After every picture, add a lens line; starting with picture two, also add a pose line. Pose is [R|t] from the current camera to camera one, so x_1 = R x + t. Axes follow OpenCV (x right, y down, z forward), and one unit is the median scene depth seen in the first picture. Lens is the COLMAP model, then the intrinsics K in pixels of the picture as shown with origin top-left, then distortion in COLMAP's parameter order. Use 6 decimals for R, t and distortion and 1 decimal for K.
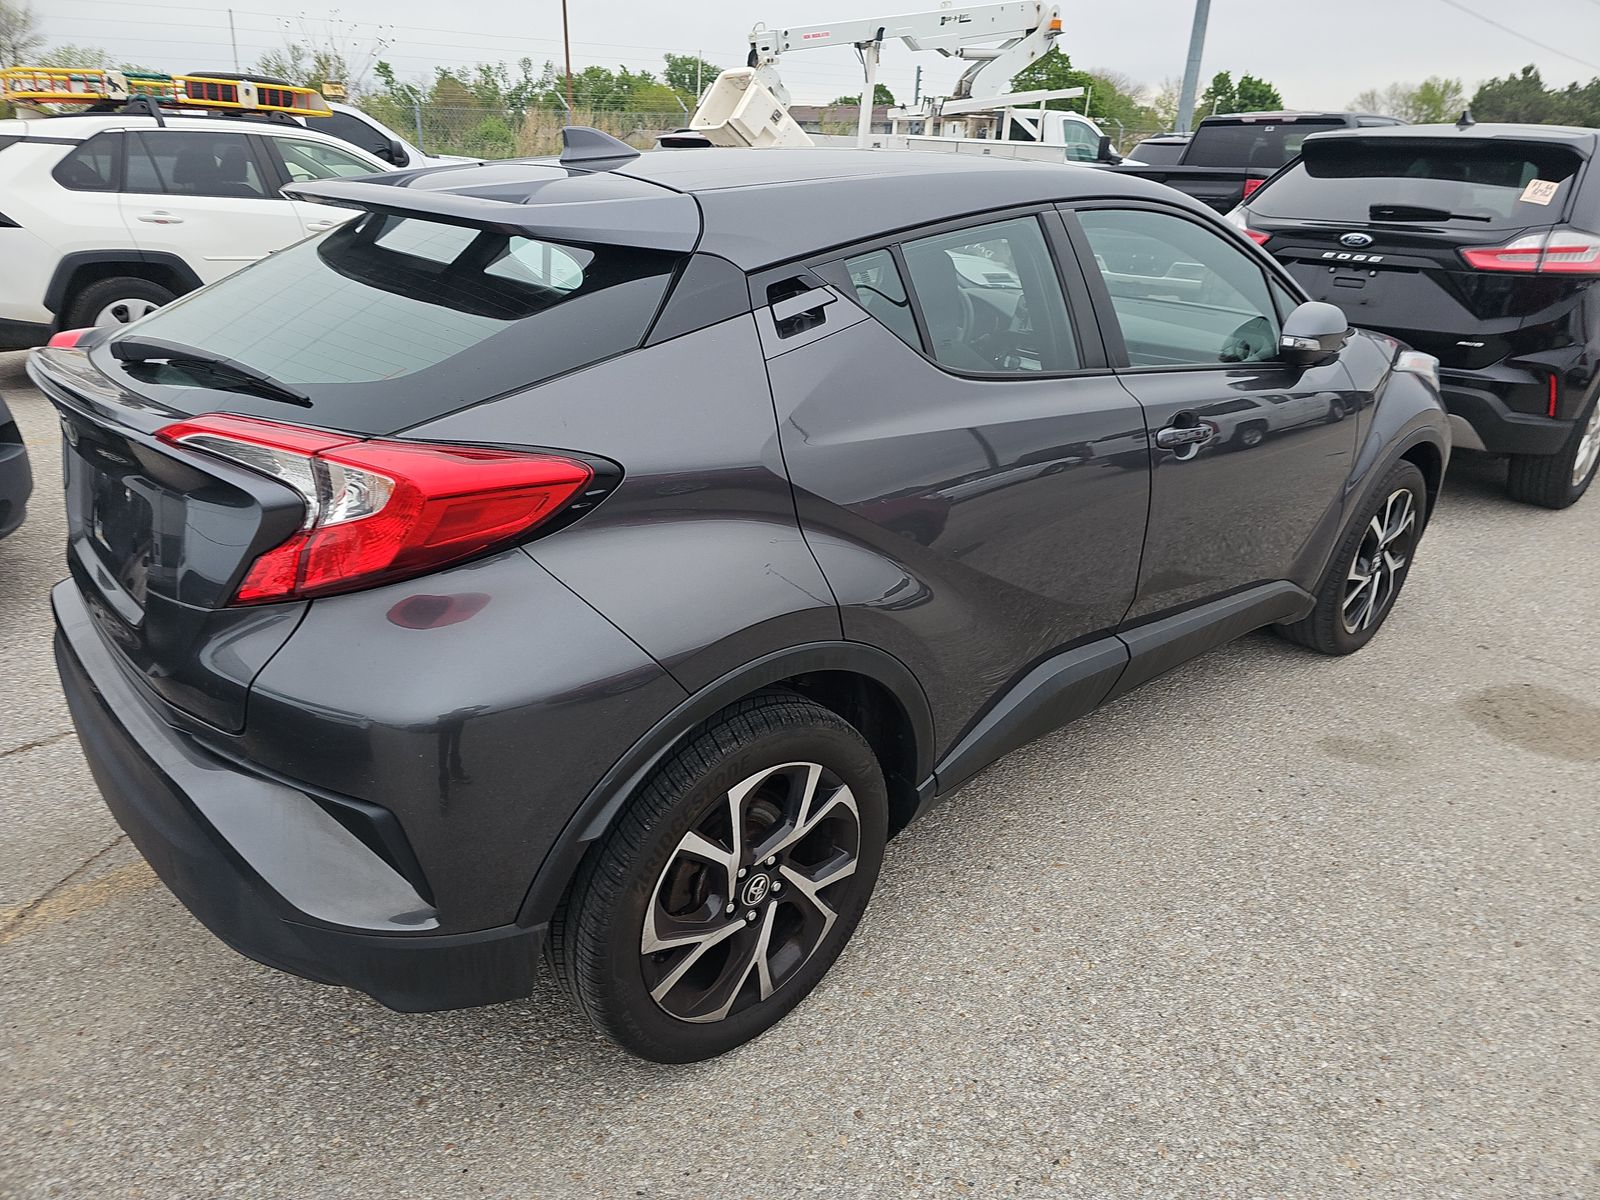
lens RADIAL K [[1064.9, 0, 802.8], [0, 1064.9, 602.8], [0, 0, 1]] dist [0.064030, -0.065340]
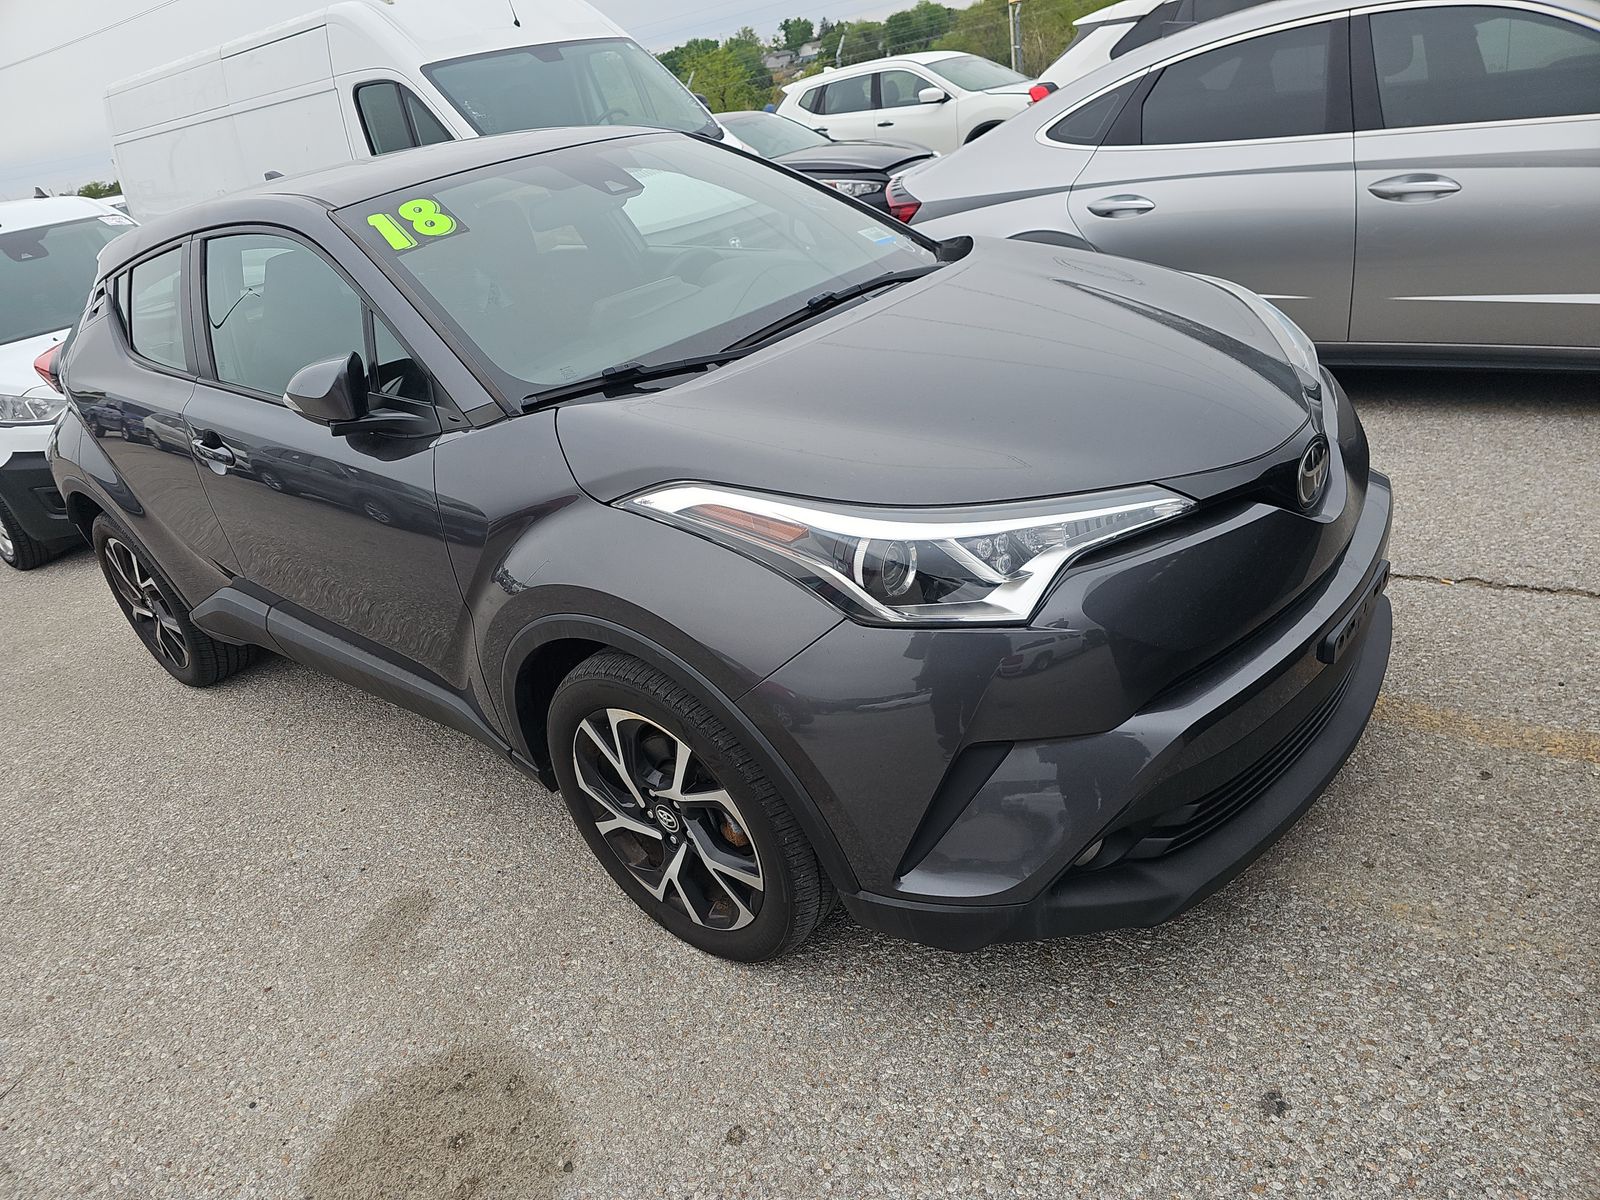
lens RADIAL K [[1060.3, 0, 796.2], [0, 1060.3, 633.5], [0, 0, 1]] dist [0.061251, -0.063077]
pose [[0.139277, 0.420672, -0.896458, 1.142084], [-0.234071, 0.893613, 0.382970, -0.410018], [0.962192, 0.156496, 0.222926, 1.048021]]
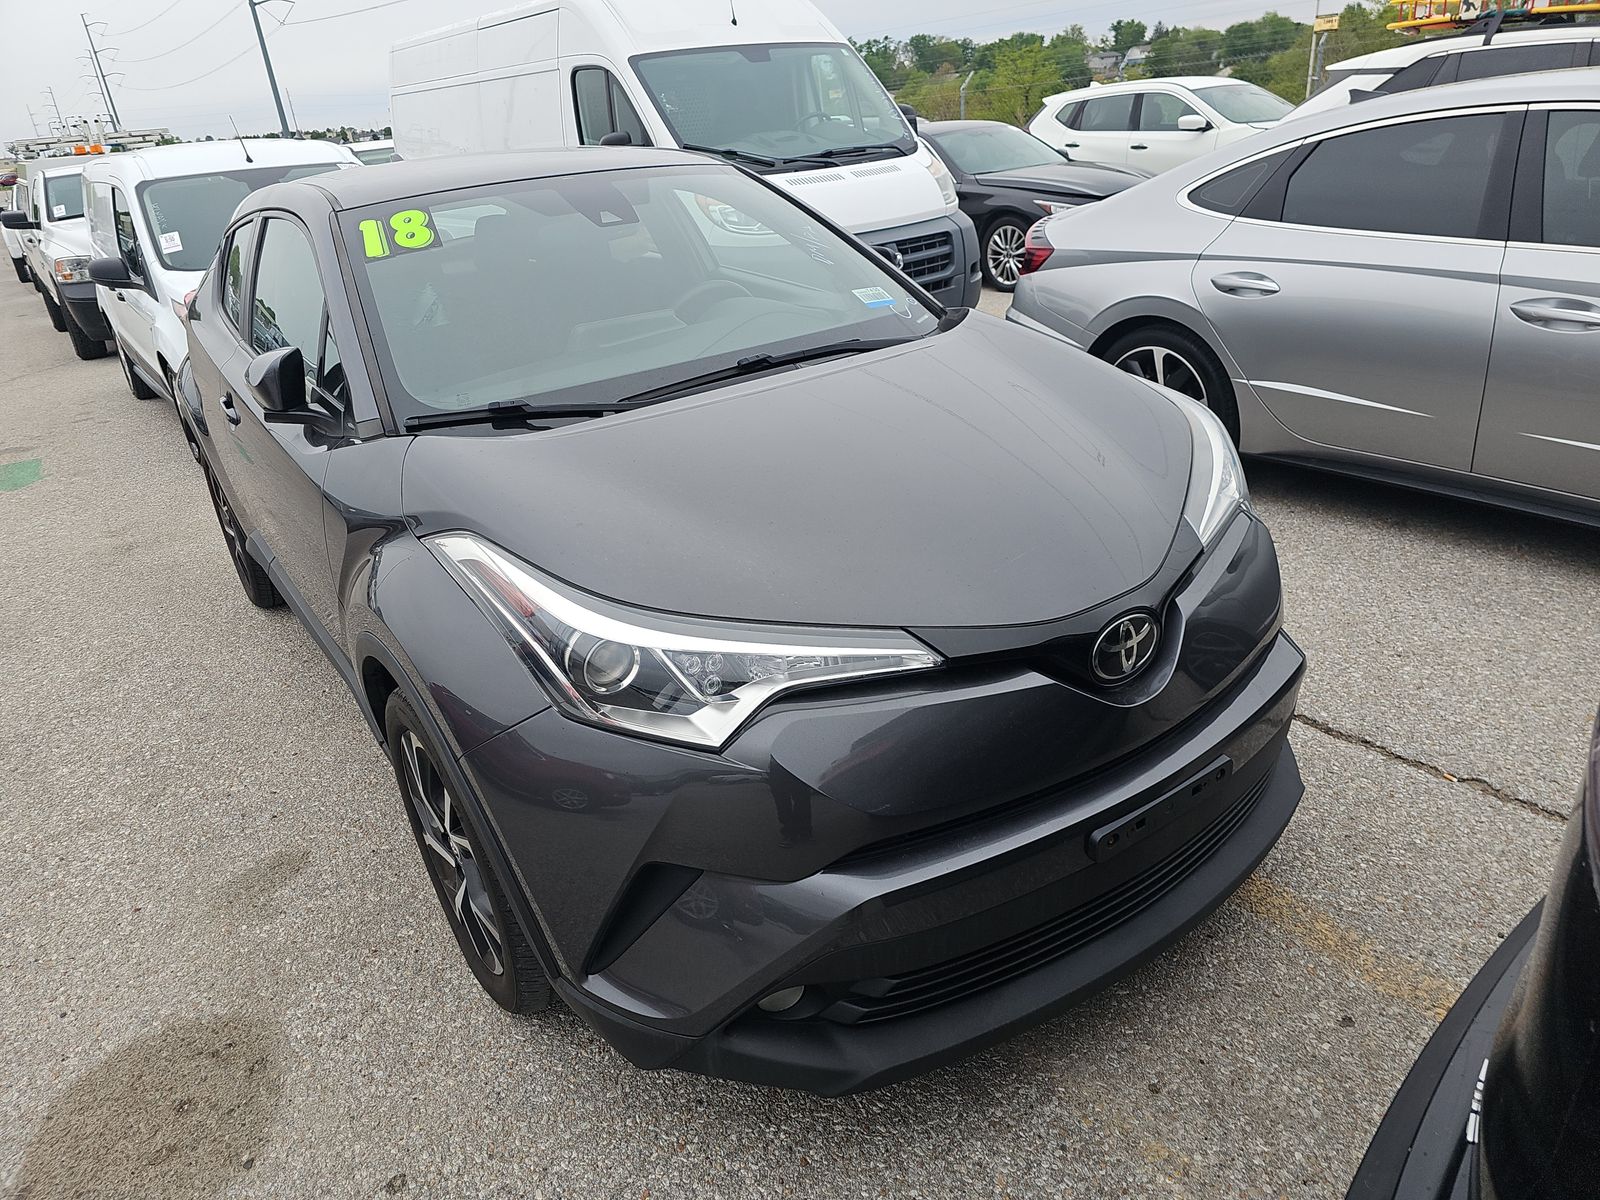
lens RADIAL K [[1064.9, 0, 802.8], [0, 1064.9, 602.8], [0, 0, 1]] dist [0.064030, -0.065340]
pose [[-0.125941, 0.409688, -0.903490, 1.105824], [-0.323002, 0.844181, 0.427818, -0.521219], [0.937981, 0.345709, 0.026013, 1.263805]]
